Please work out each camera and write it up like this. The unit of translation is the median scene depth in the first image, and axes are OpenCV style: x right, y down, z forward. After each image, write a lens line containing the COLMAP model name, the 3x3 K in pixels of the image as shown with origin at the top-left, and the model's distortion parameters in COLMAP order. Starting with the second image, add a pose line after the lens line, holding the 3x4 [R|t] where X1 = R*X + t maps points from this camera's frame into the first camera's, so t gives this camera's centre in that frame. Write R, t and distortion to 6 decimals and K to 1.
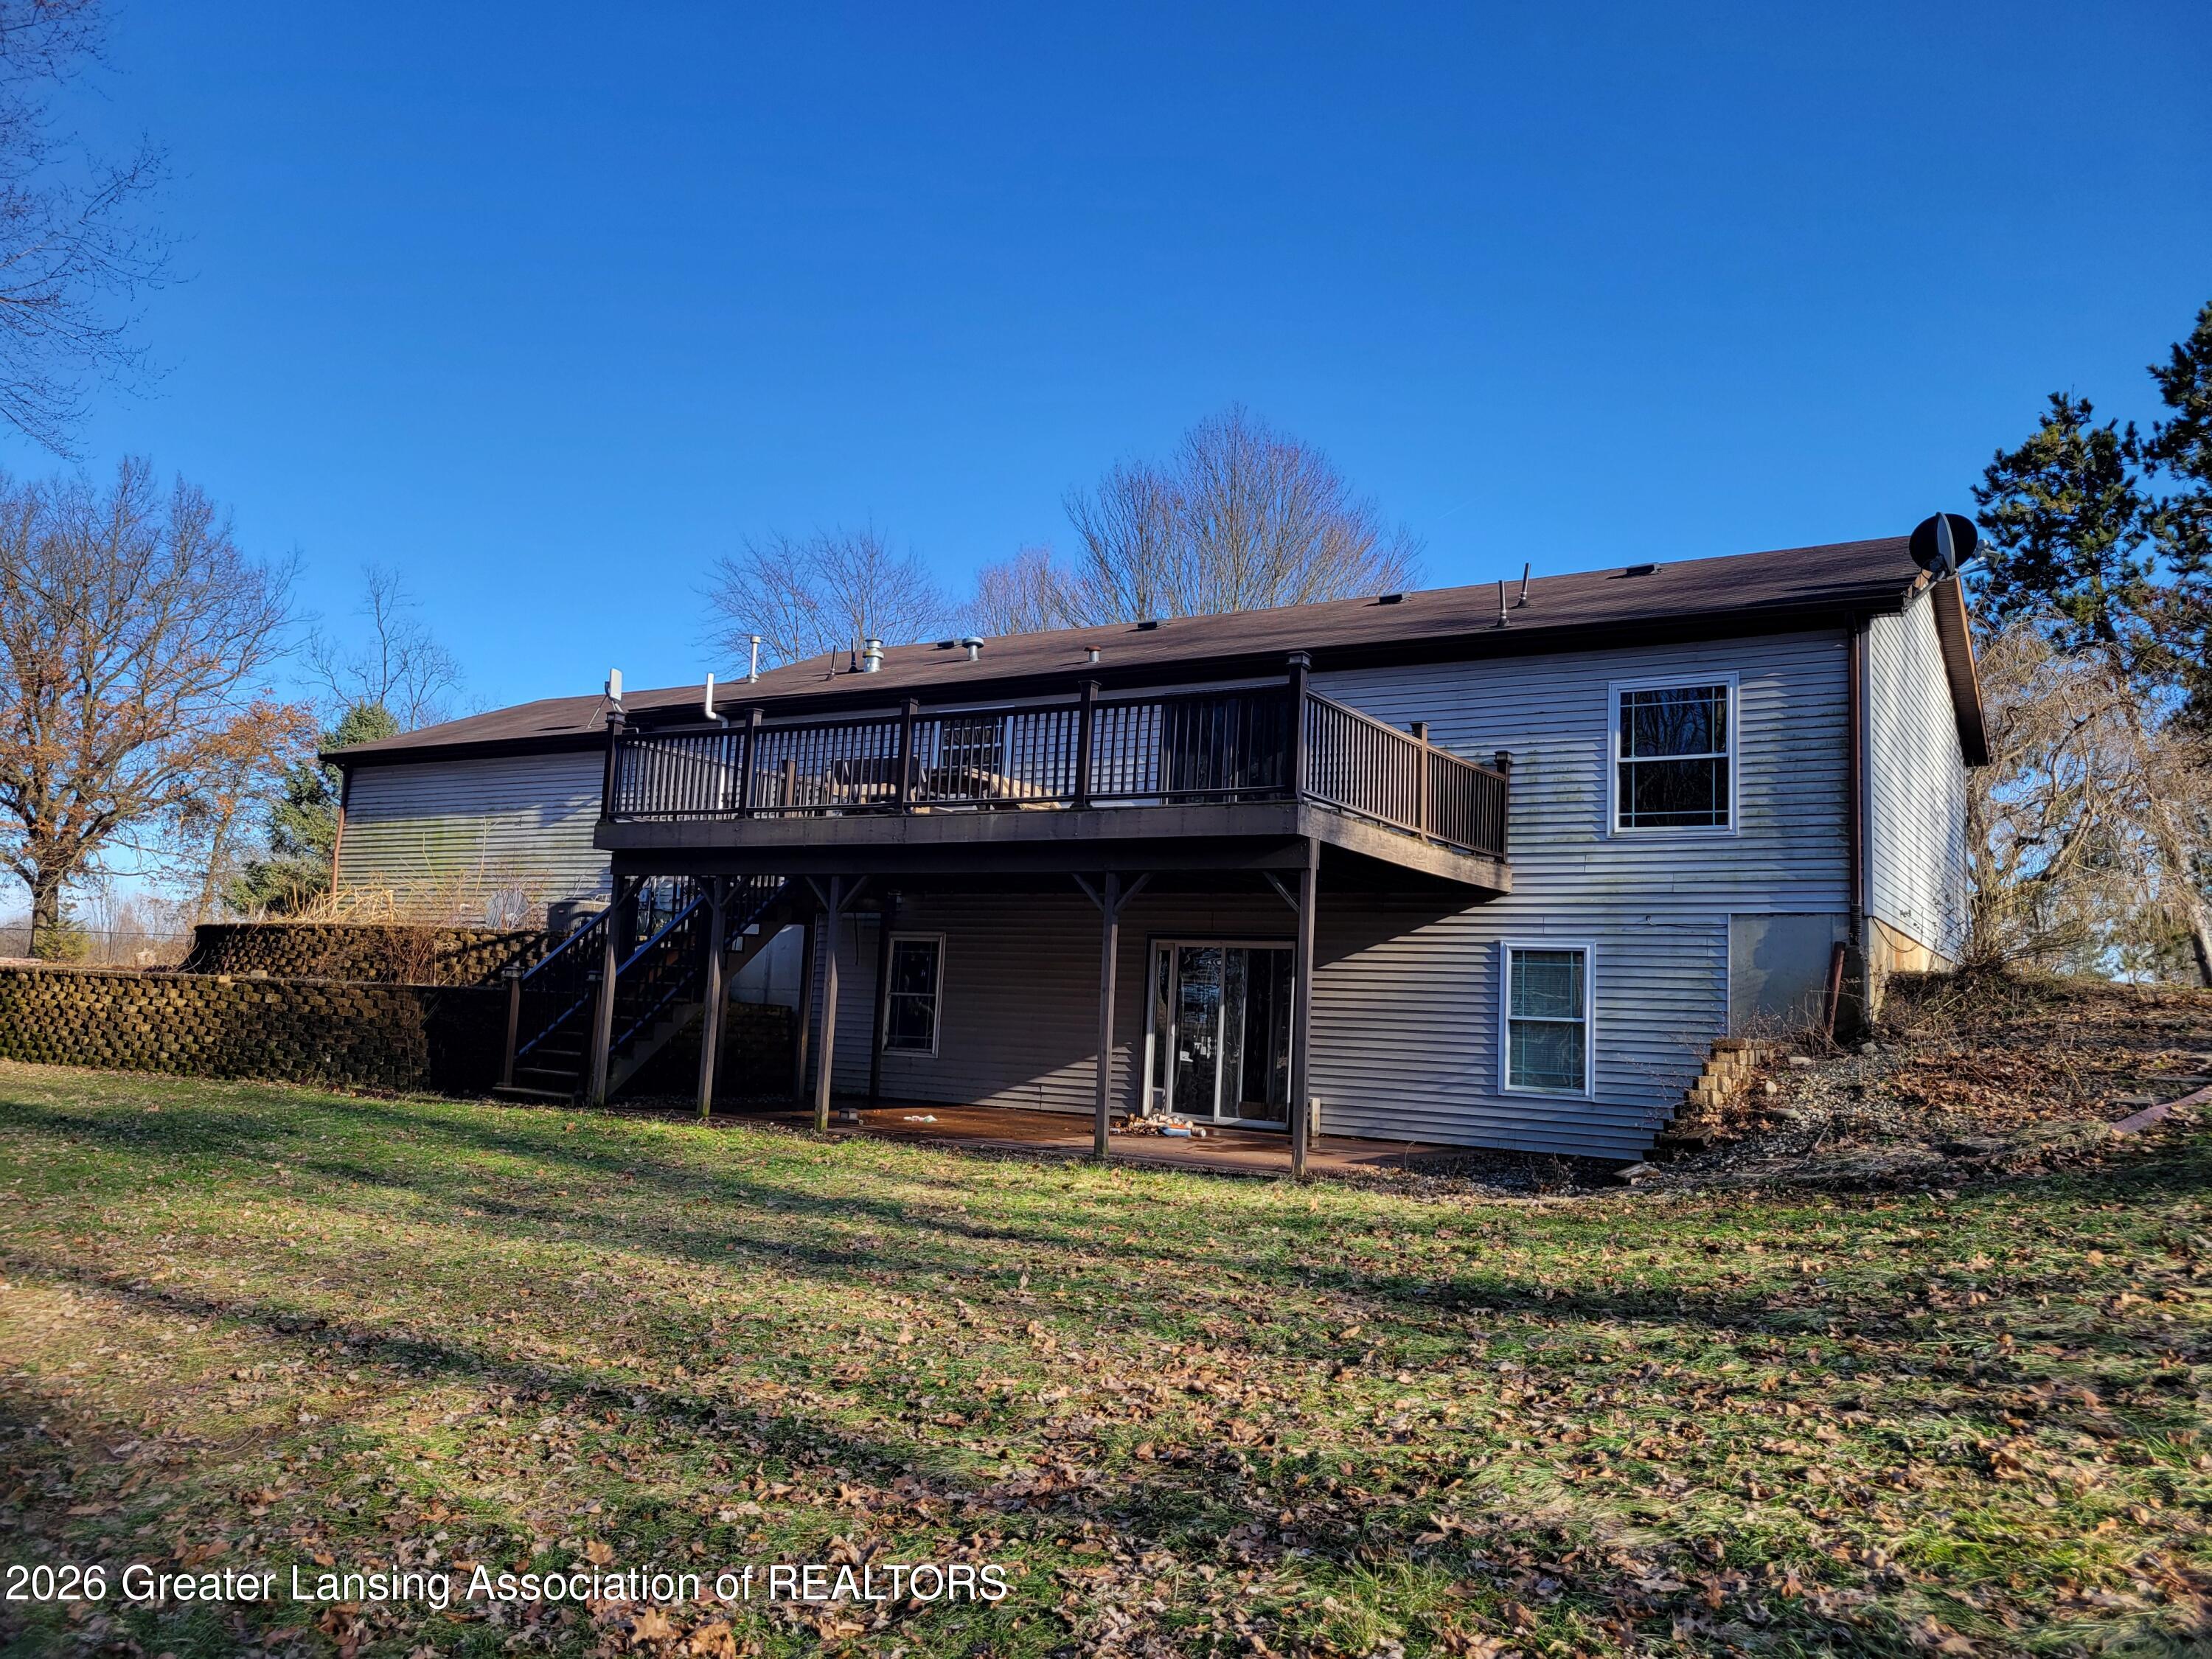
lens RADIAL K [[1681.4, 0, 1106.0], [0, 1681.4, 829.5], [0, 0, 1]] dist [0.077115, -0.049972]
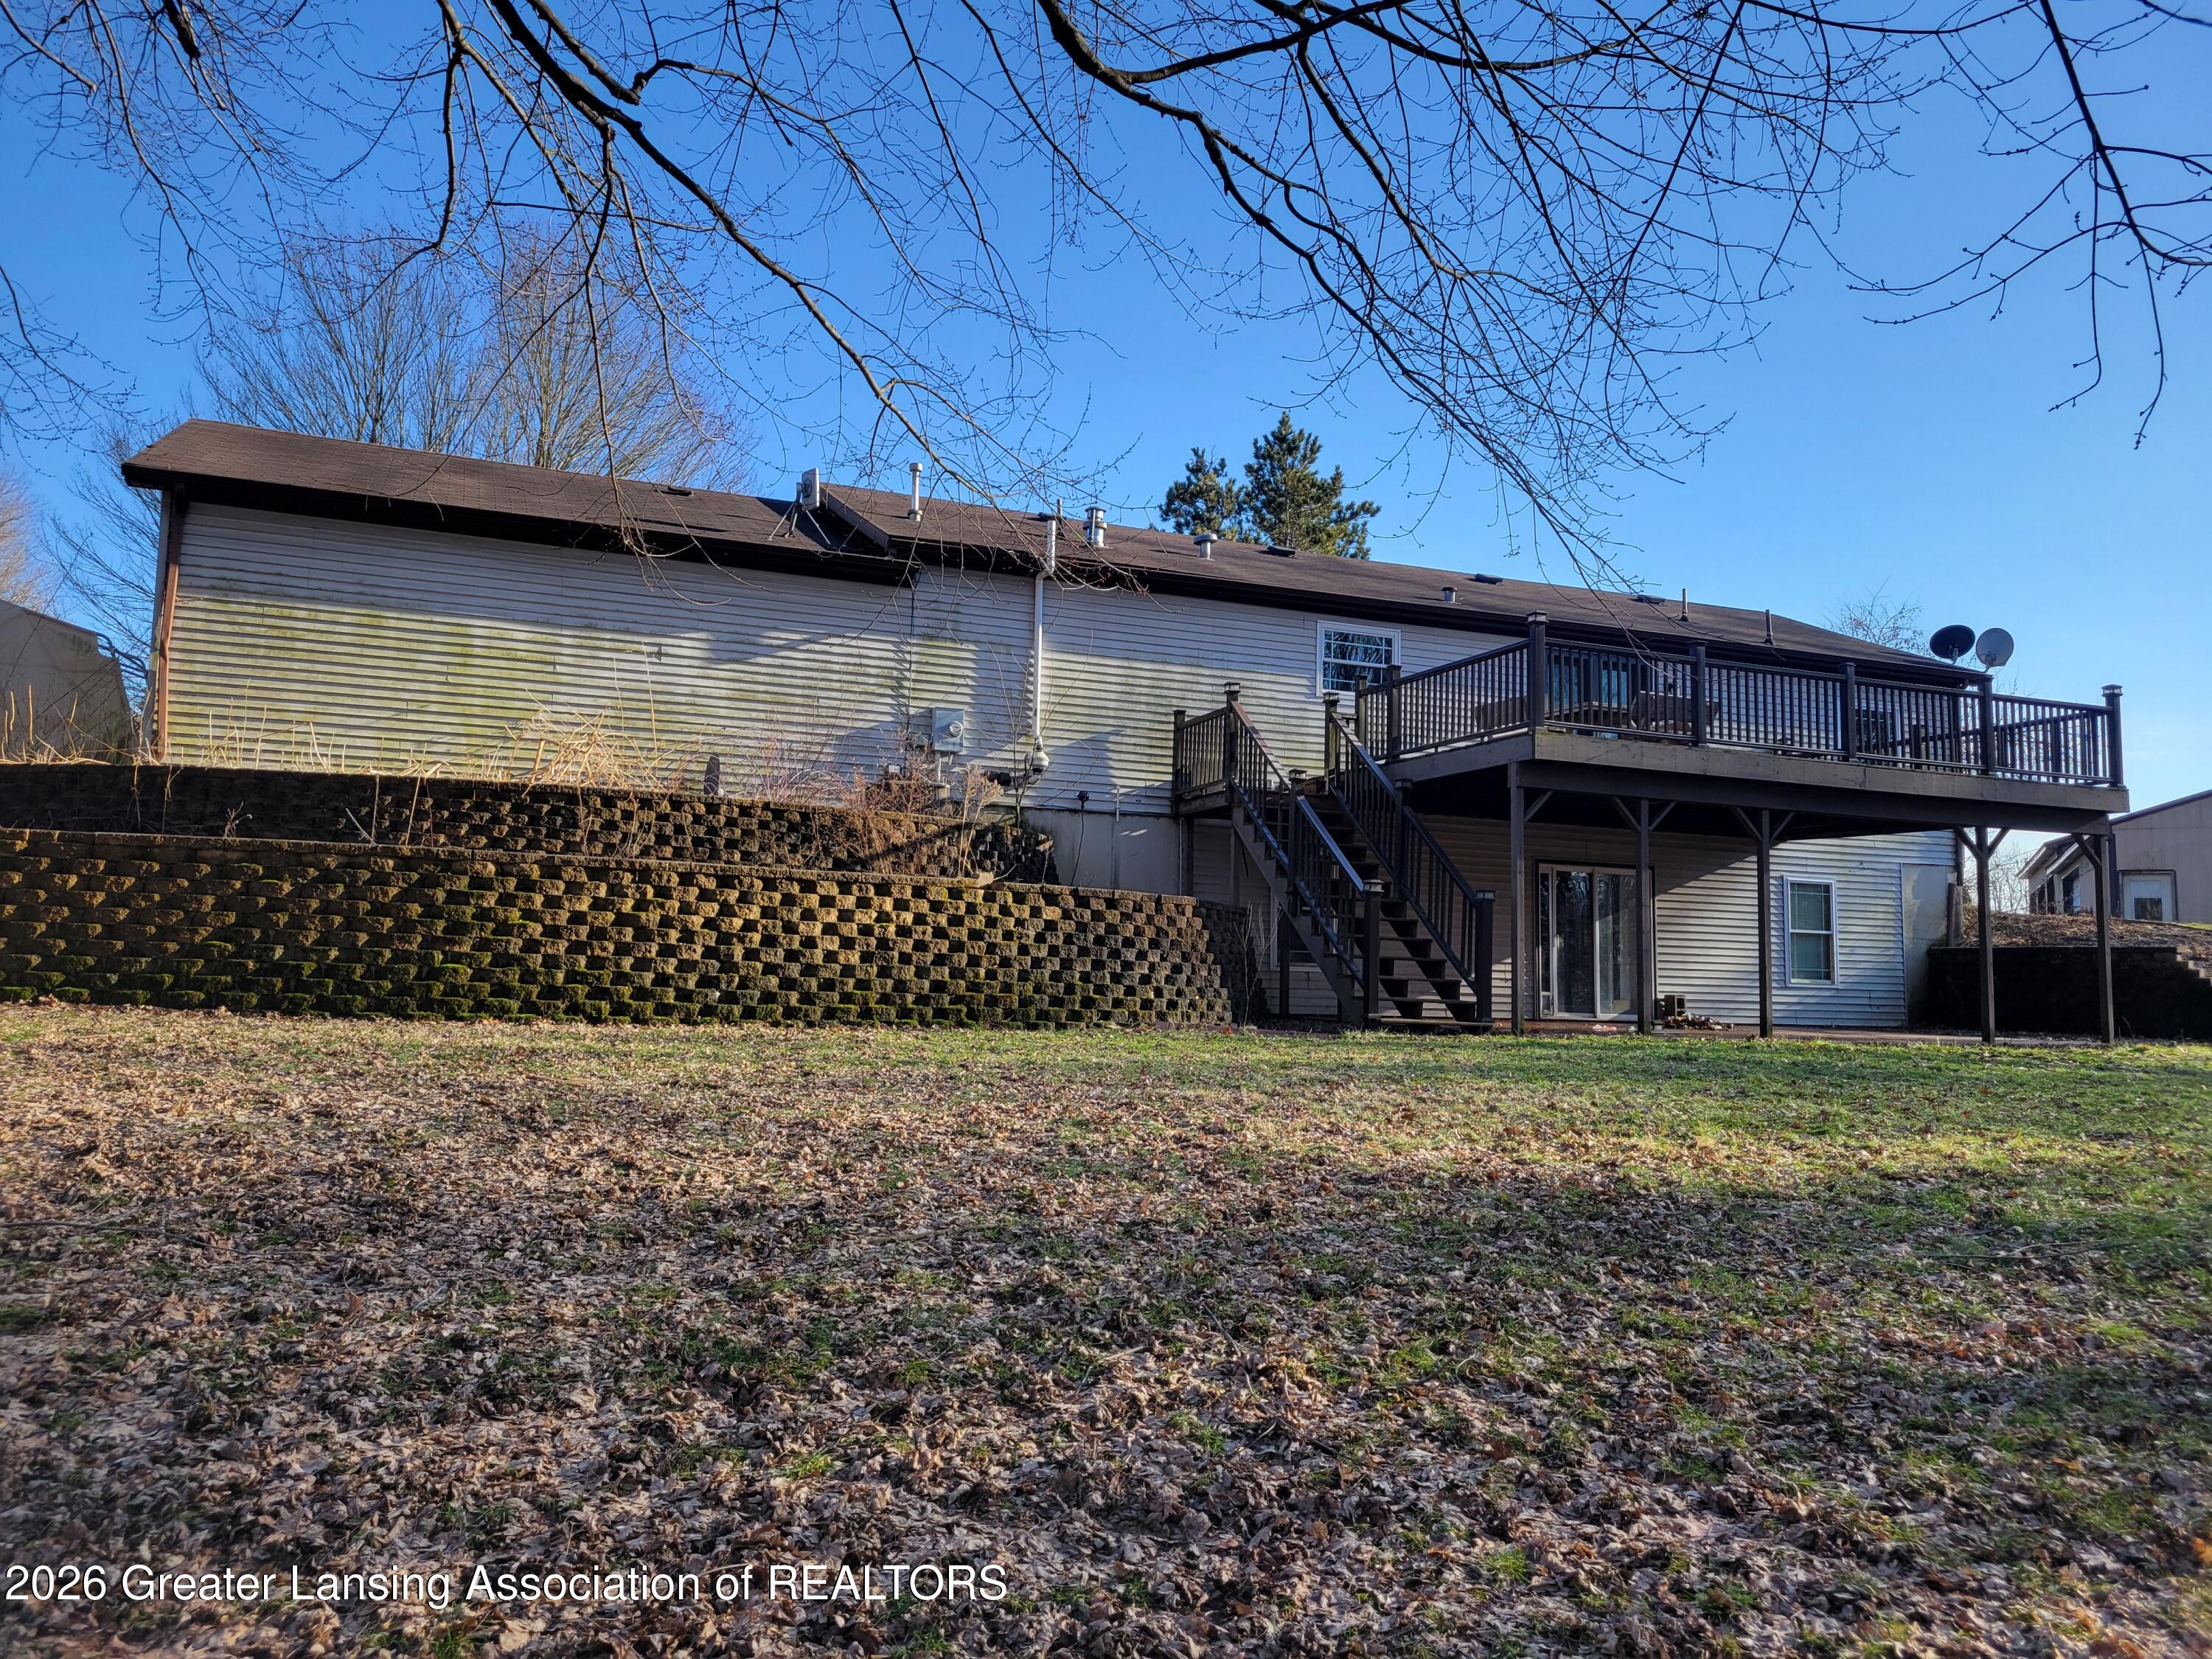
lens RADIAL K [[1681.4, 0, 1106.0], [0, 1681.4, 829.5], [0, 0, 1]] dist [0.077115, -0.049972]
pose [[0.594124, 0.046993, 0.803000, -0.839320], [-0.097452, 0.995144, 0.013865, 0.043614], [-0.798449, -0.086491, 0.595818, 0.434969]]
